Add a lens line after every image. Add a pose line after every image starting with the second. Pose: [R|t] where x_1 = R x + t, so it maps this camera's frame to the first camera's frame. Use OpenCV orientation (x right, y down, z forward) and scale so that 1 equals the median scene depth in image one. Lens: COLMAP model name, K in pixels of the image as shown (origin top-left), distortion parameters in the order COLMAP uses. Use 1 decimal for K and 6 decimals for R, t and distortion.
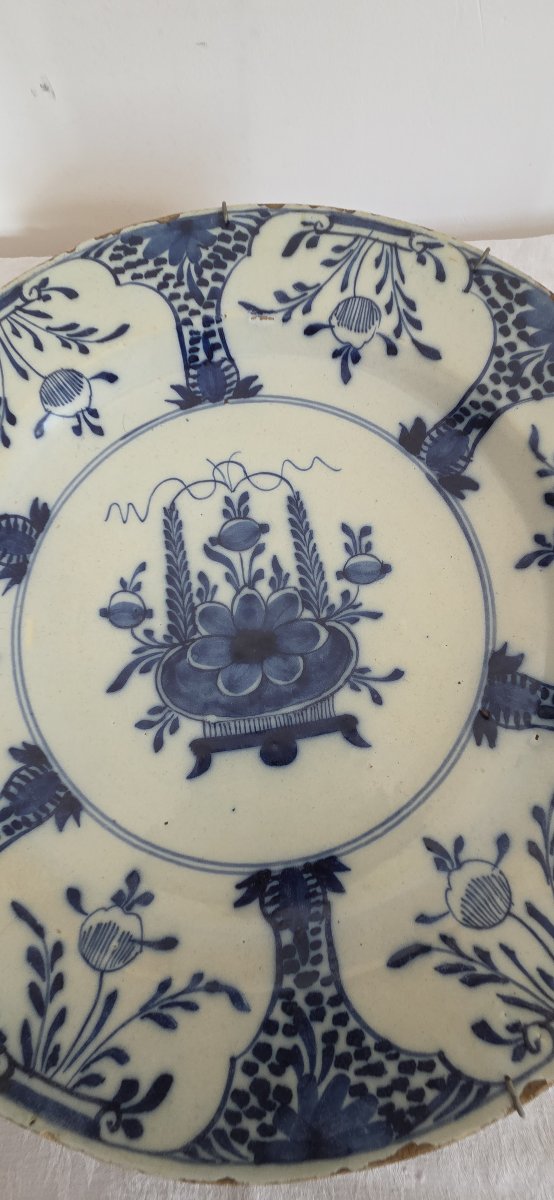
lens RADIAL K [[488.5, 0, 283.4], [0, 488.5, 601.3], [0, 0, 1]] dist [0.009607, -0.004172]
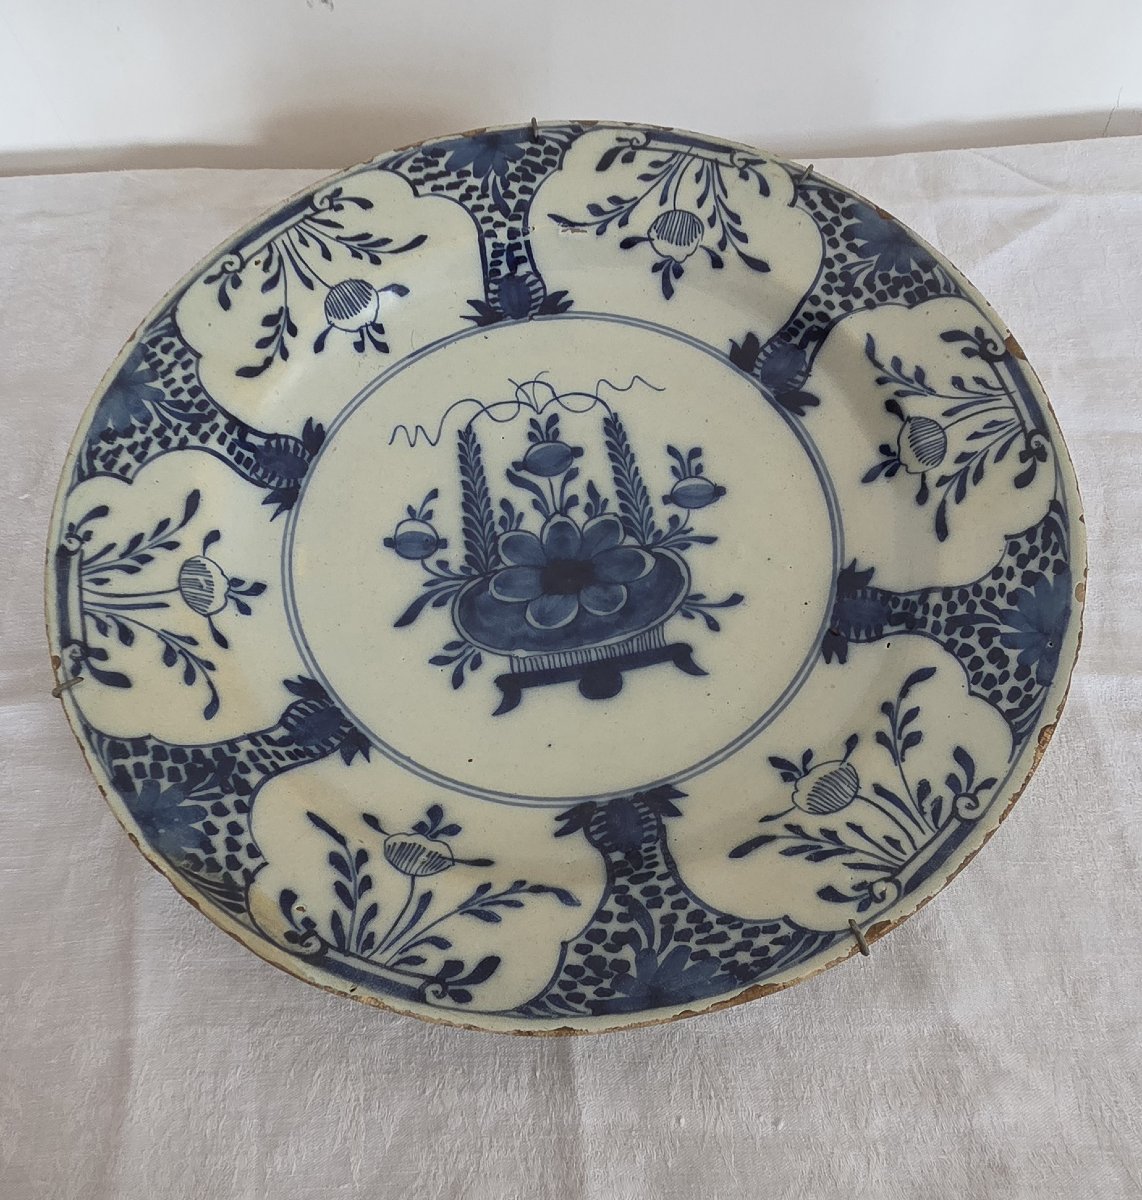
lens RADIAL K [[1008.9, 0, 584.3], [0, 1008.9, 614.7], [0, 0, 1]] dist [0.003545, 0.014212]
pose [[0.999410, -0.002095, 0.034284, -0.095908], [0.009119, 0.978507, -0.206012, 0.536650], [-0.033115, 0.206203, 0.977949, -0.727810]]
